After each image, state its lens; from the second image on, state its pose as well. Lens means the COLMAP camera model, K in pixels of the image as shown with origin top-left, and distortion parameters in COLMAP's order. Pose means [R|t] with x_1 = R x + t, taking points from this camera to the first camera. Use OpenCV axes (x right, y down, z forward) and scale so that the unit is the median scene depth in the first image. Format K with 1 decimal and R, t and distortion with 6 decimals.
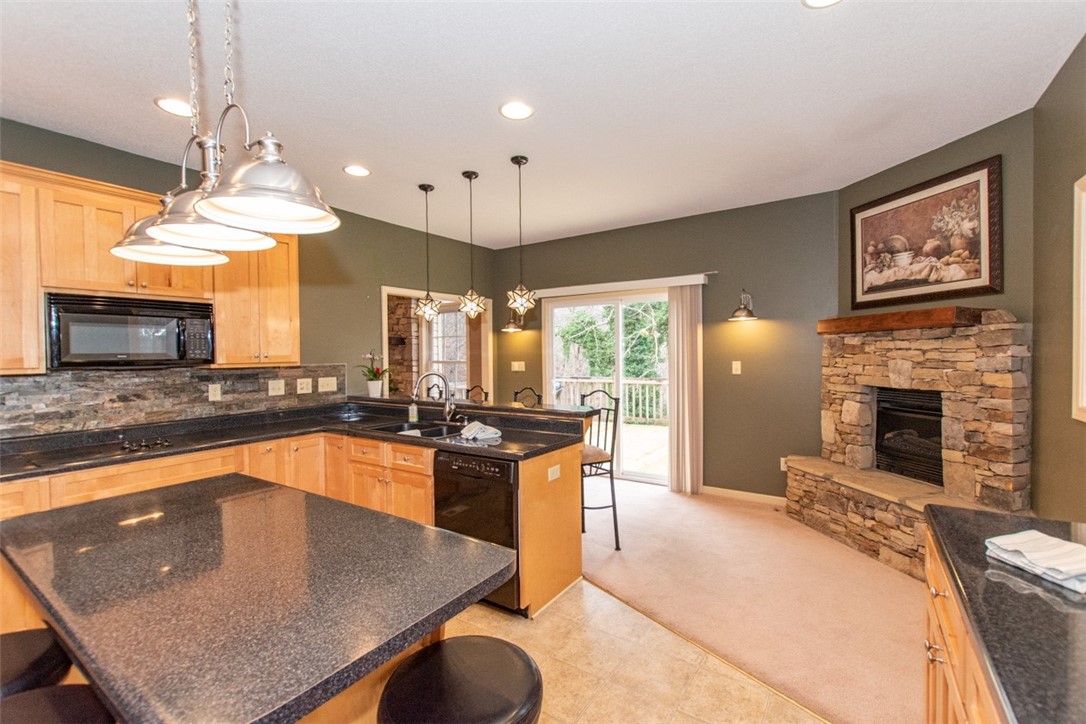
lens RADIAL K [[467.1, 0, 546.7], [0, 467.1, 360.0], [0, 0, 1]] dist [0.000137, -0.000059]
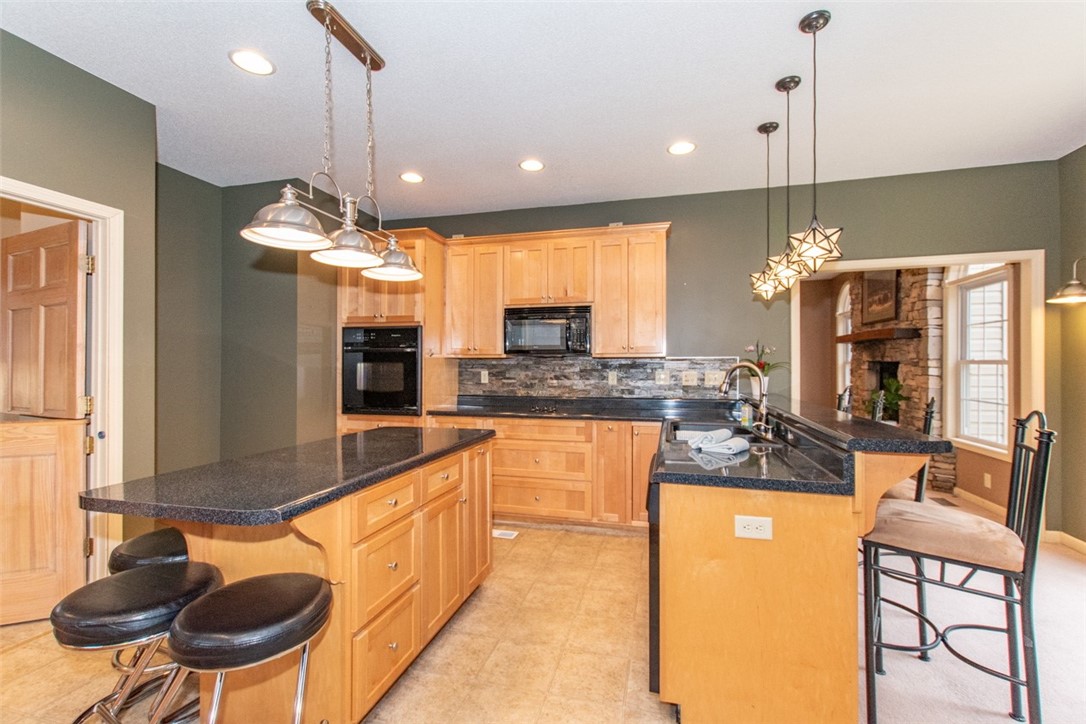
lens RADIAL K [[467.1, 0, 546.7], [0, 467.1, 360.0], [0, 0, 1]] dist [0.000137, -0.000059]
pose [[0.323740, 0.003779, -0.946139, 0.405042], [-0.017979, 0.999836, -0.002159, 0.028834], [0.945975, 0.017709, 0.323755, 0.459189]]
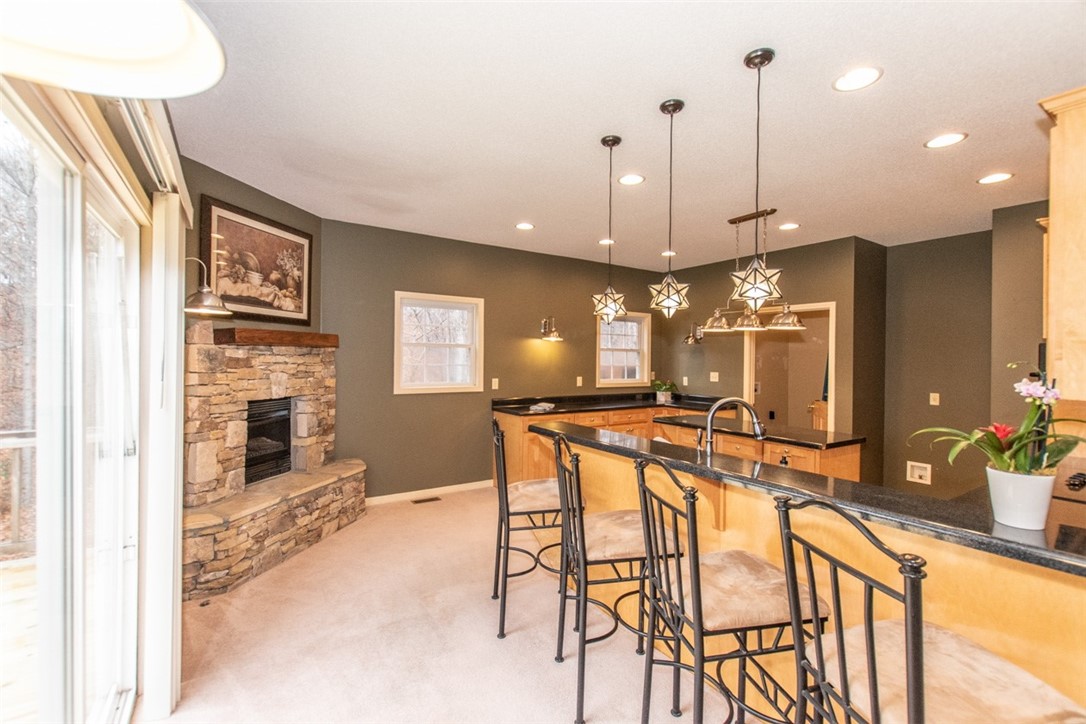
lens RADIAL K [[467.1, 0, 546.7], [0, 467.1, 360.0], [0, 0, 1]] dist [0.000137, -0.000059]
pose [[-0.922916, 0.002758, 0.384992, -0.271259], [0.007218, 0.999923, 0.010140, -0.037444], [-0.384934, 0.012137, -0.922864, 1.796334]]
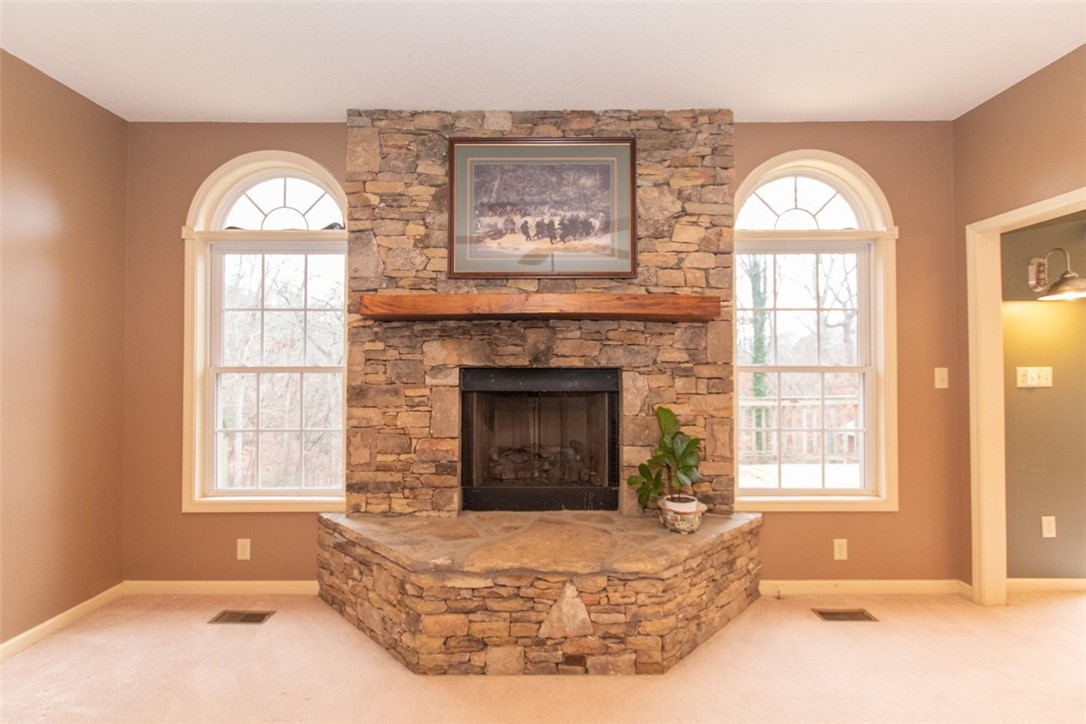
lens RADIAL K [[497.7, 0, 545.3], [0, 497.7, 360.8], [0, 0, 1]] dist [-0.001937, 0.000050]
pose [[0.833659, 0.019895, 0.551921, -1.327499], [-0.000864, 0.999397, -0.034719, 0.026762], [-0.552279, 0.028467, 0.833173, 1.541739]]
